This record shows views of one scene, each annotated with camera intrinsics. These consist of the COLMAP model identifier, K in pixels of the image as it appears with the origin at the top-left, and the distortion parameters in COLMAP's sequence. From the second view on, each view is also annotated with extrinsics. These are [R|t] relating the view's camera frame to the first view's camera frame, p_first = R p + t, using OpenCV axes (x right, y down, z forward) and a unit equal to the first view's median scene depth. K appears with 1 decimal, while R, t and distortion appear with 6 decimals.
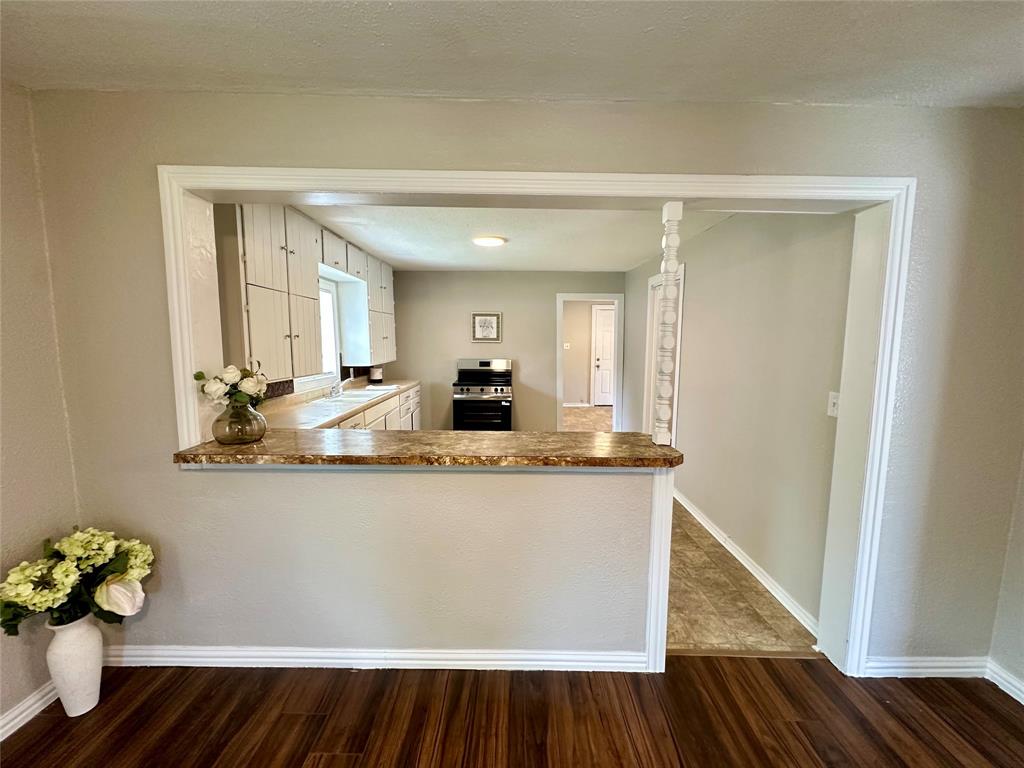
lens RADIAL K [[409.5, 0, 512.0], [0, 409.5, 384.0], [0, 0, 1]] dist [-0.000035, -0.000210]
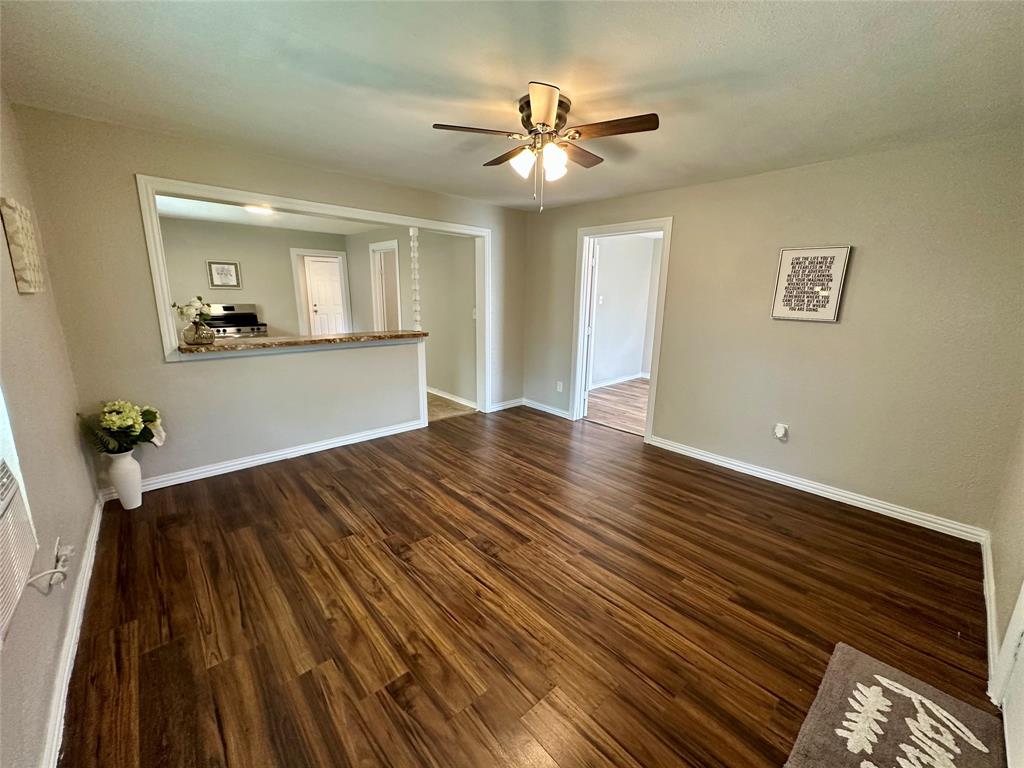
lens RADIAL K [[409.5, 0, 512.0], [0, 409.5, 384.0], [0, 0, 1]] dist [-0.000035, -0.000210]
pose [[0.733316, -0.146141, 0.663996, -0.324579], [0.066638, 0.987372, 0.143720, 0.054752], [-0.676614, -0.061145, 0.733794, -0.428342]]
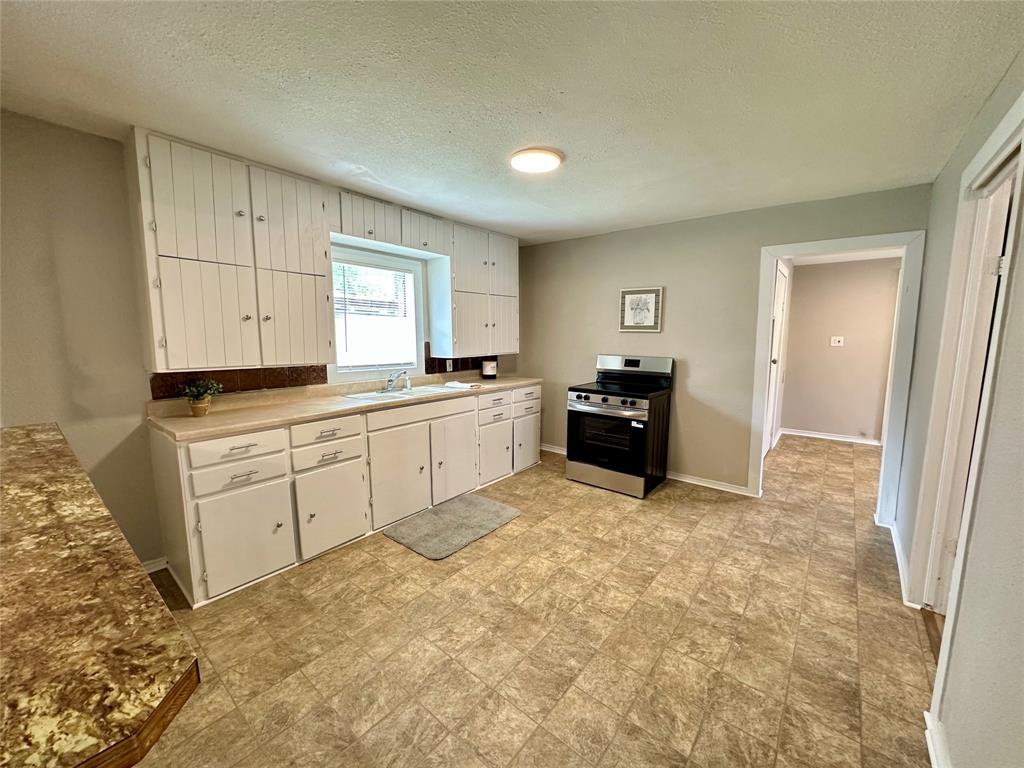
lens RADIAL K [[409.5, 0, 512.0], [0, 409.5, 384.0], [0, 0, 1]] dist [-0.000035, -0.000210]
pose [[0.776788, 0.081862, -0.624419, 0.252206], [-0.072552, 0.996546, 0.040392, -0.031695], [0.625569, 0.013927, 0.780044, 0.392533]]
